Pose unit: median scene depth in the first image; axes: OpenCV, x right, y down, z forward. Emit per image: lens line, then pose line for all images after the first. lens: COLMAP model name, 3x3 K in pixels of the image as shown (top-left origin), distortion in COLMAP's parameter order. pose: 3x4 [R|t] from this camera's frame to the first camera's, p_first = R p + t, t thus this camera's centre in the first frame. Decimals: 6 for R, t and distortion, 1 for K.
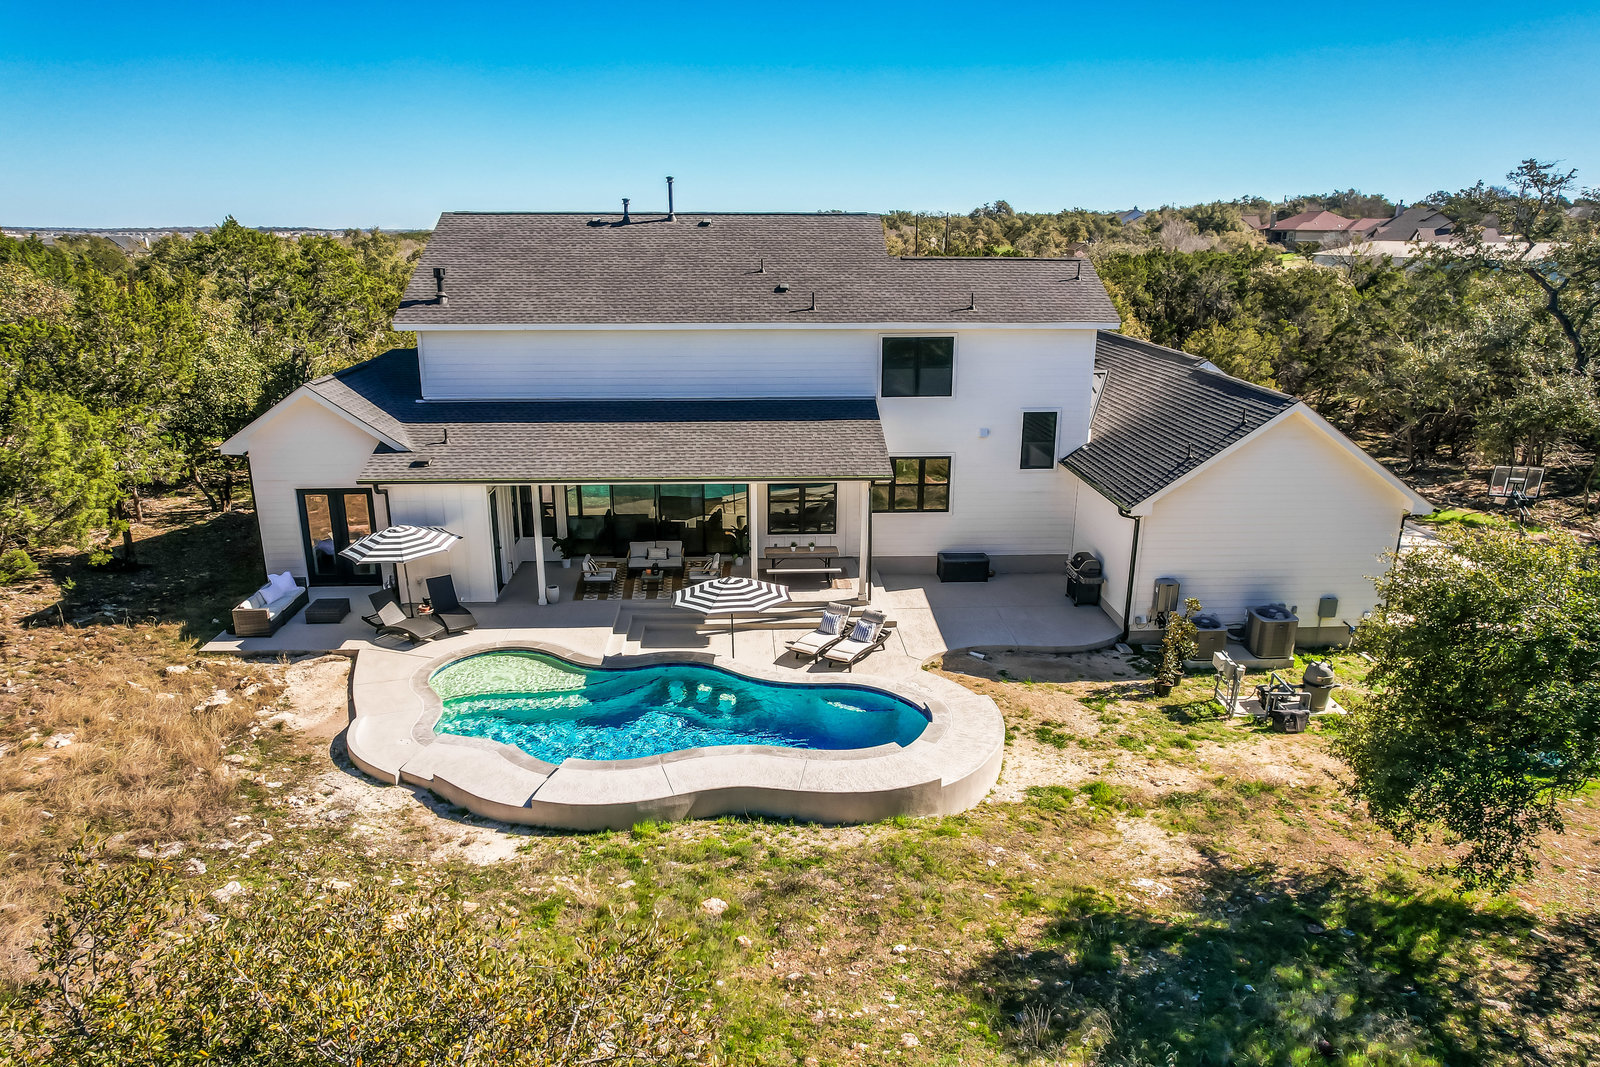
lens RADIAL K [[1008.9, 0, 826.3], [0, 1008.9, 532.6], [0, 0, 1]] dist [-0.002990, -0.000755]
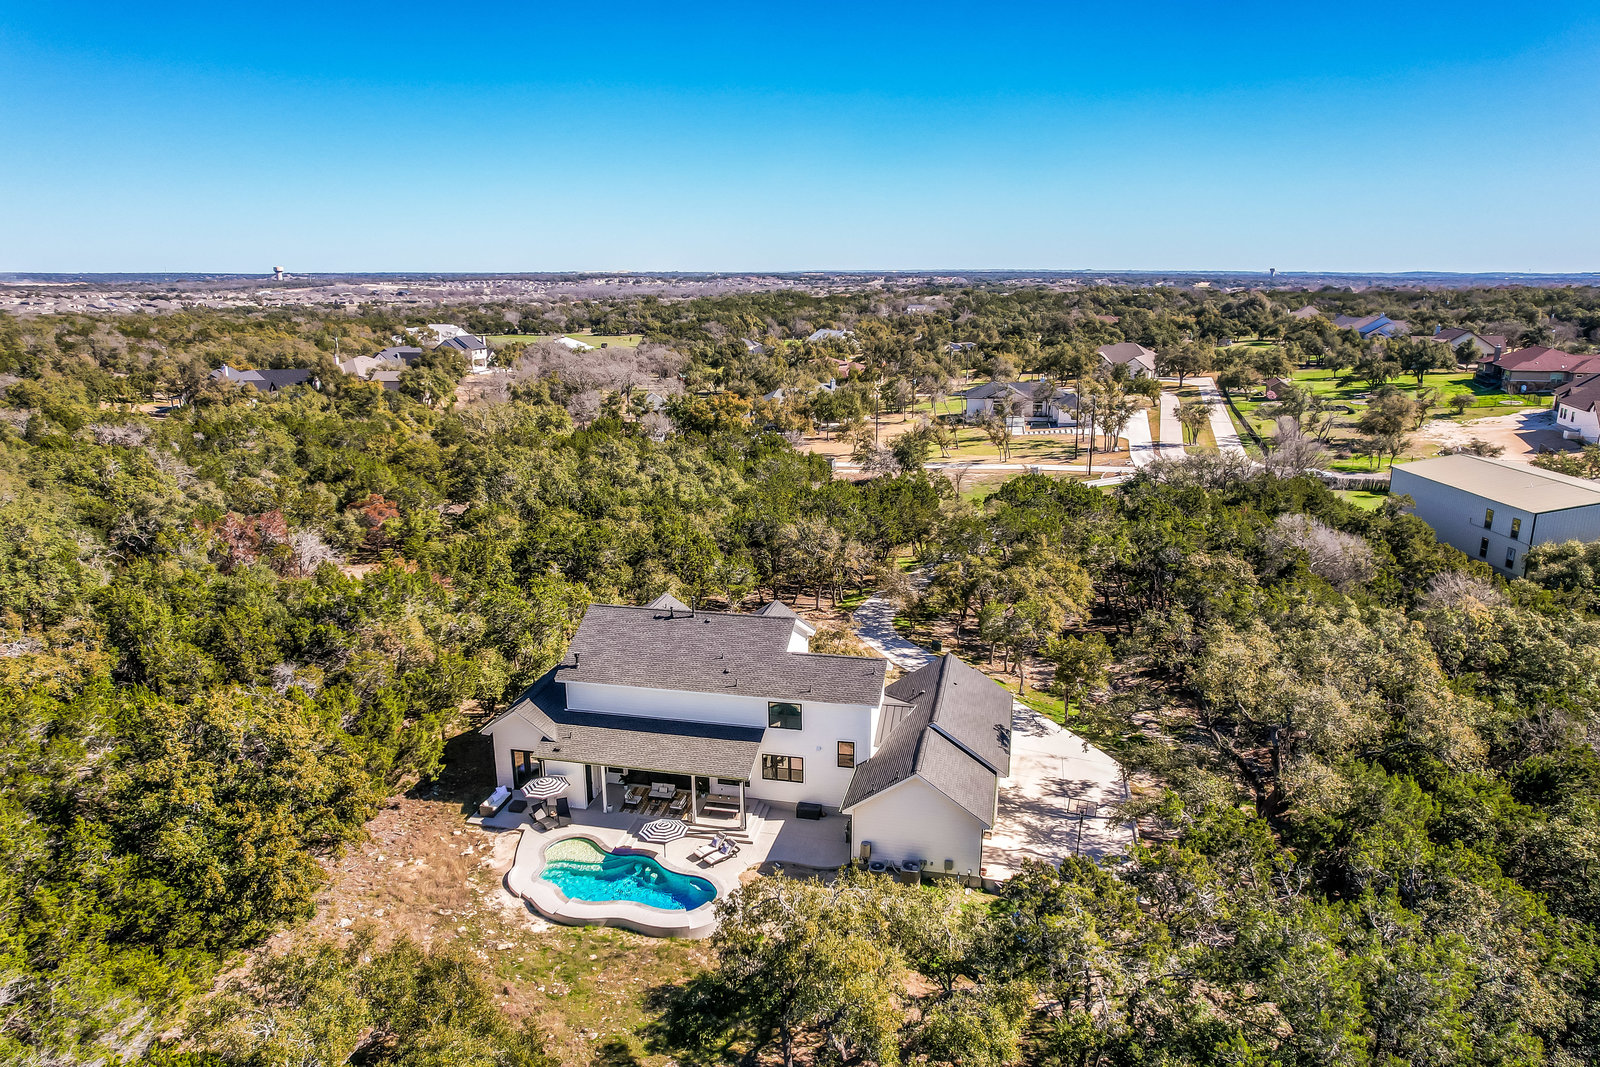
lens RADIAL K [[989.5, 0, 803.8], [0, 989.5, 493.1], [0, 0, 1]] dist [-0.026930, 0.000733]
pose [[0.965316, 0.037011, -0.258447, 0.786394], [-0.068043, 0.991356, -0.112178, -0.480735], [0.252061, 0.125872, 0.959490, -1.232264]]
